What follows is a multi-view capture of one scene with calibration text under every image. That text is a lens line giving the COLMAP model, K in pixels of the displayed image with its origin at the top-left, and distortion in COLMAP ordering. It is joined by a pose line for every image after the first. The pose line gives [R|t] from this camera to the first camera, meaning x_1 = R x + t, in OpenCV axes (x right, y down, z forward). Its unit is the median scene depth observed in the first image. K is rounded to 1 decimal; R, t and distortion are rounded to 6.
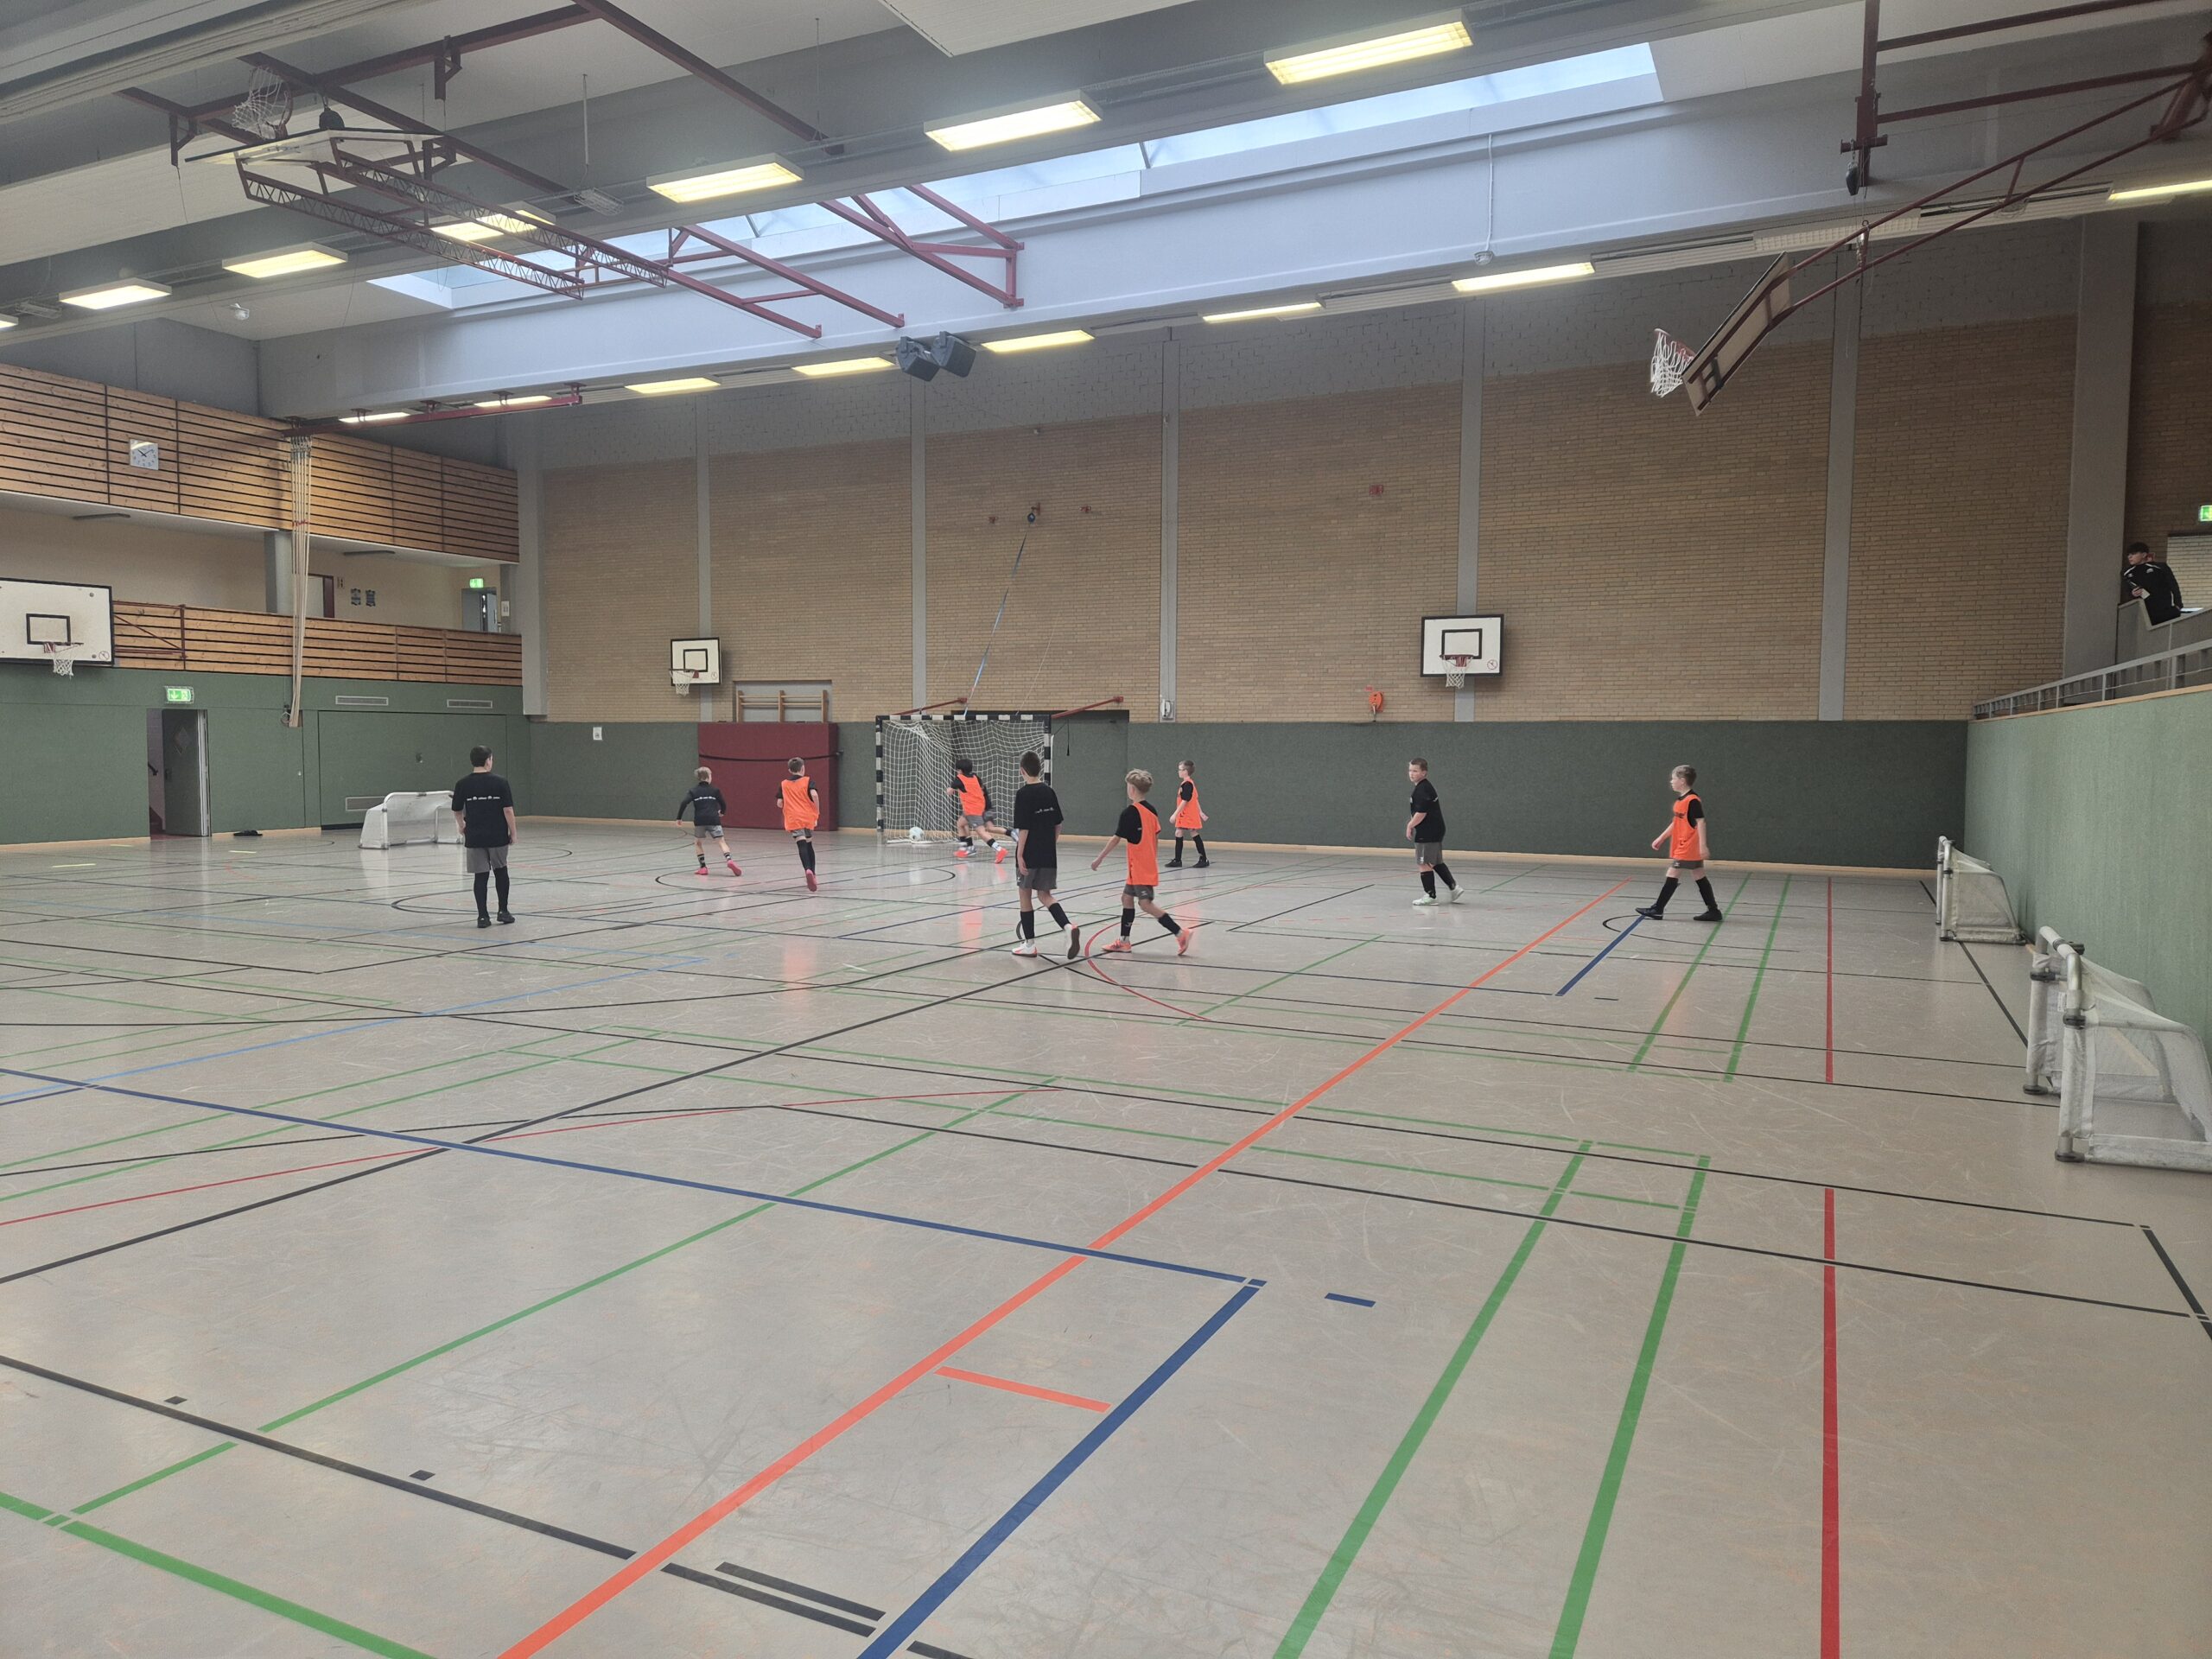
lens RADIAL K [[1470.2, 0, 1103.2], [0, 1470.2, 824.5], [0, 0, 1]] dist [0.091253, -0.075072]
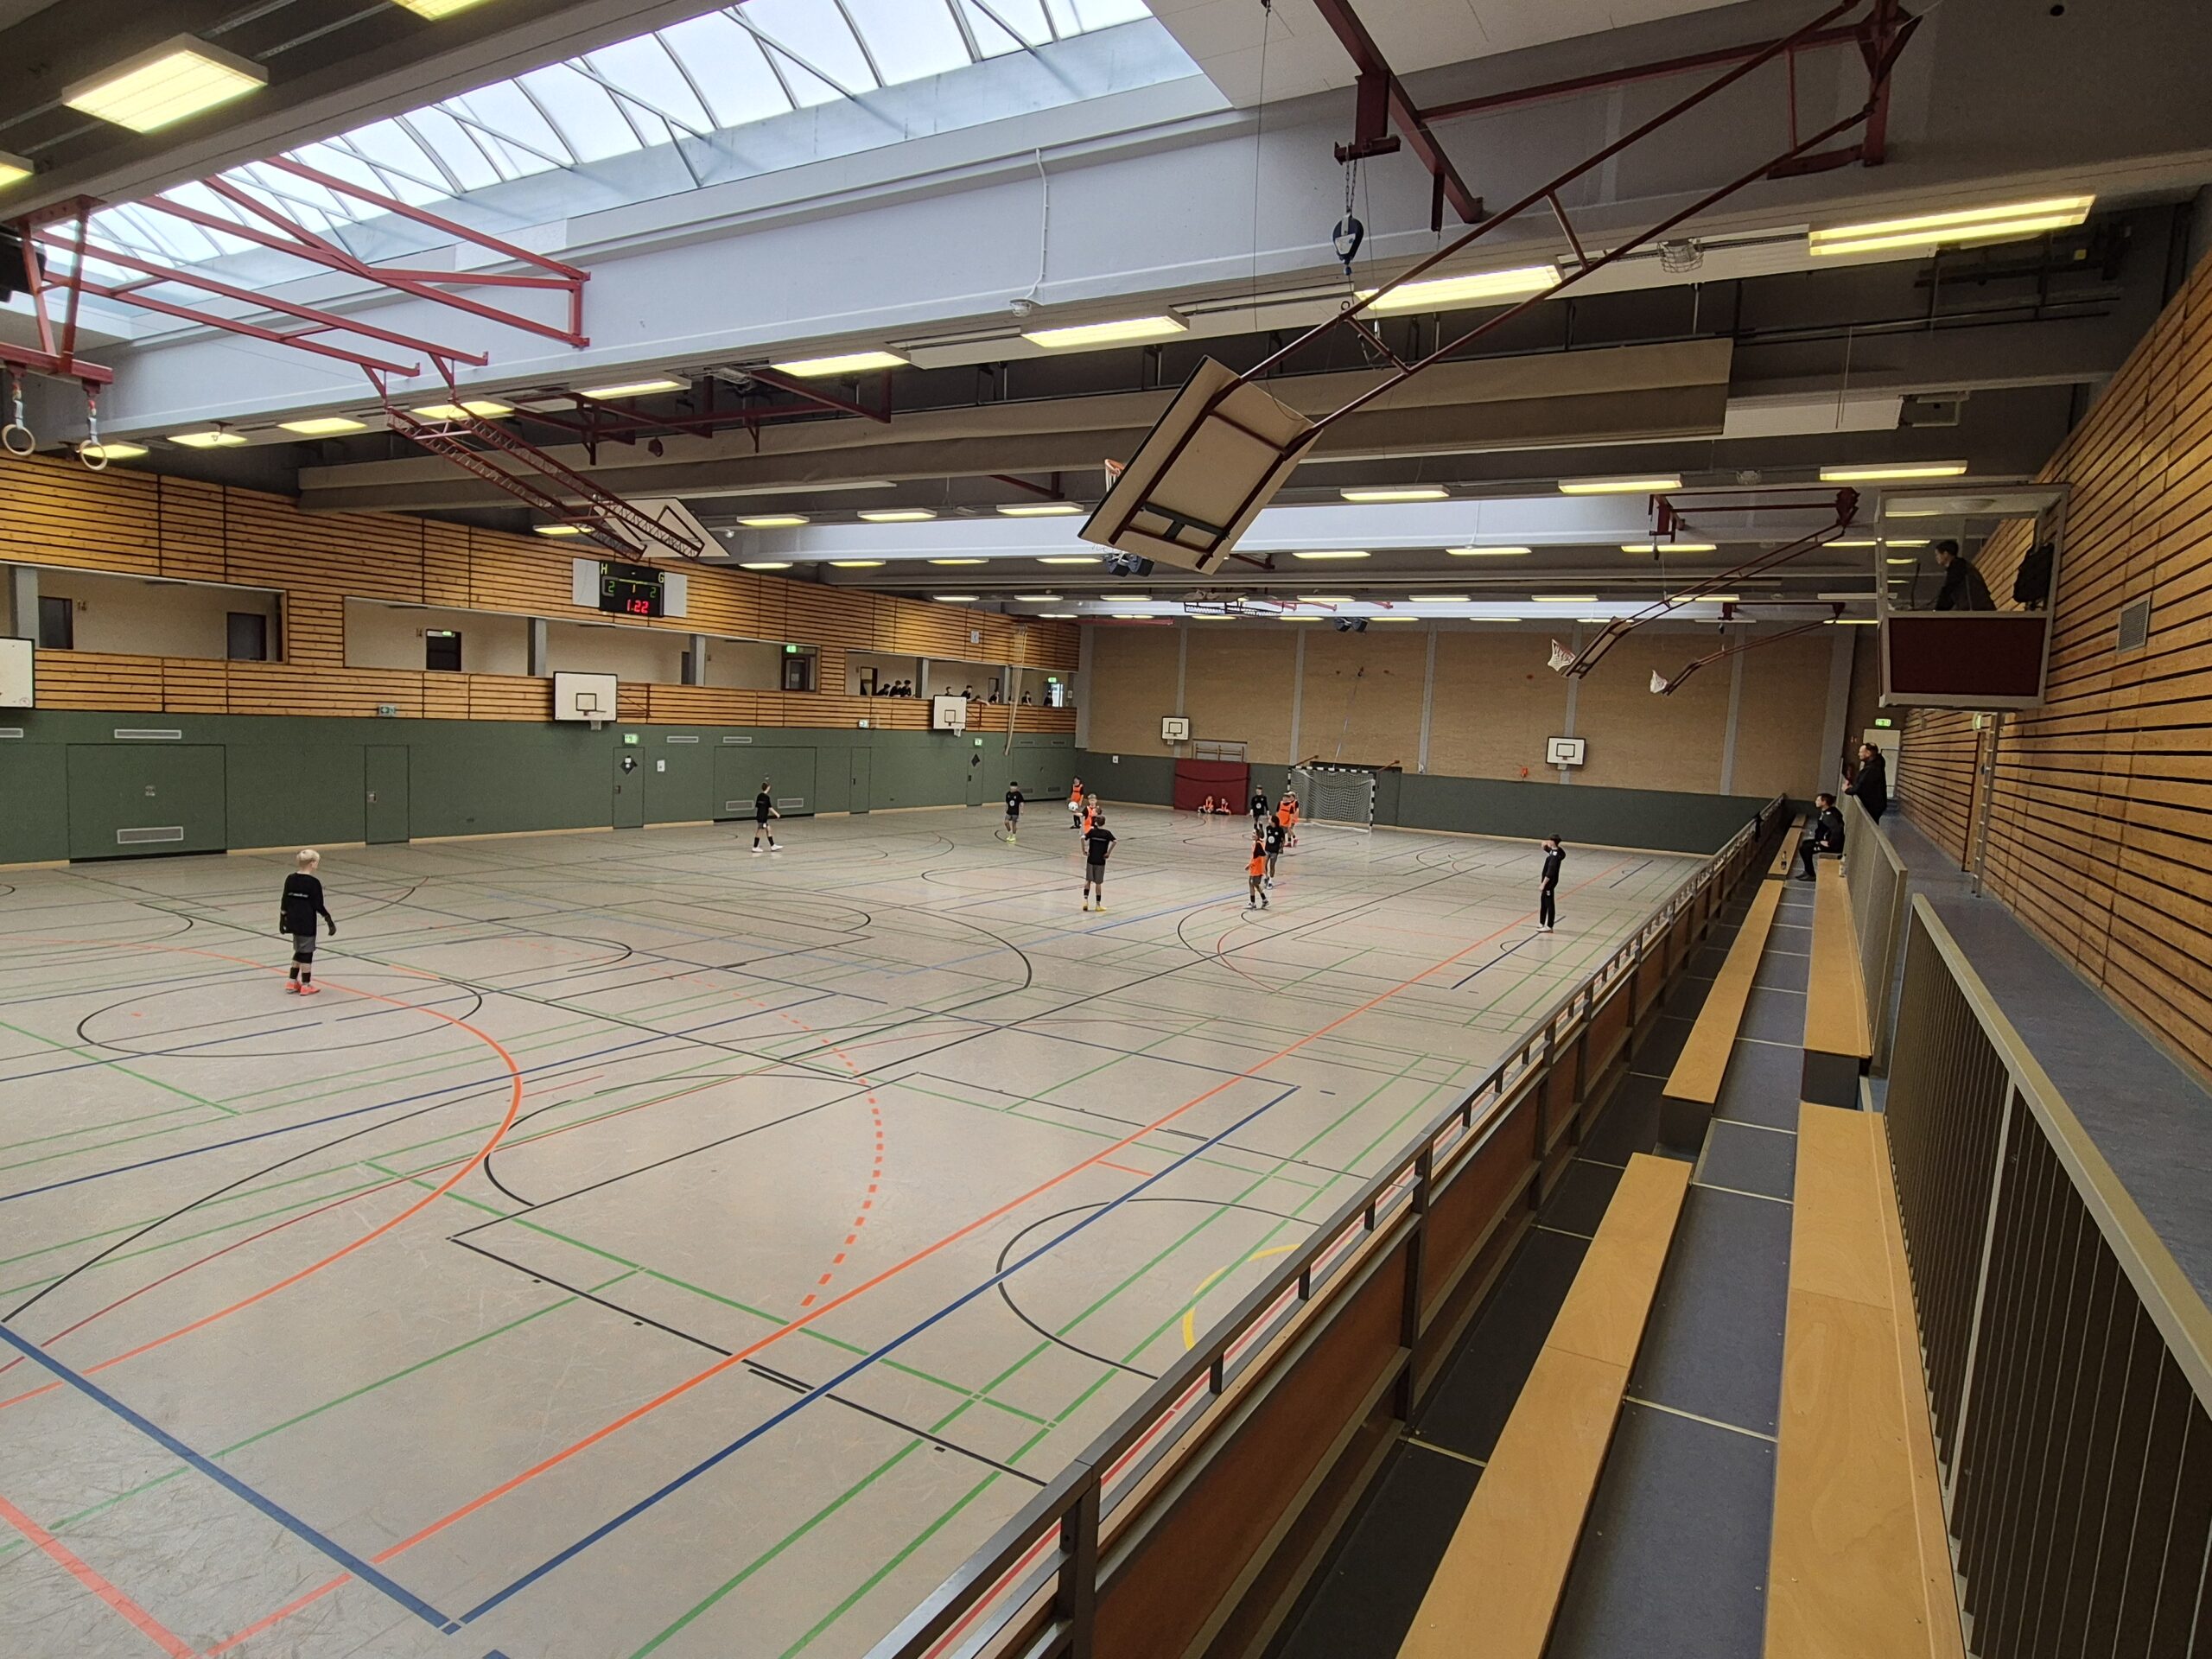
lens RADIAL K [[1257.1, 0, 1102.6], [0, 1257.1, 832.2], [0, 0, 1]] dist [-0.002096, 0.000177]
pose [[0.996569, 0.051579, -0.064736, -0.311963], [-0.049369, 0.998157, 0.035282, -0.027927], [0.066436, -0.031965, 0.997279, -0.906436]]
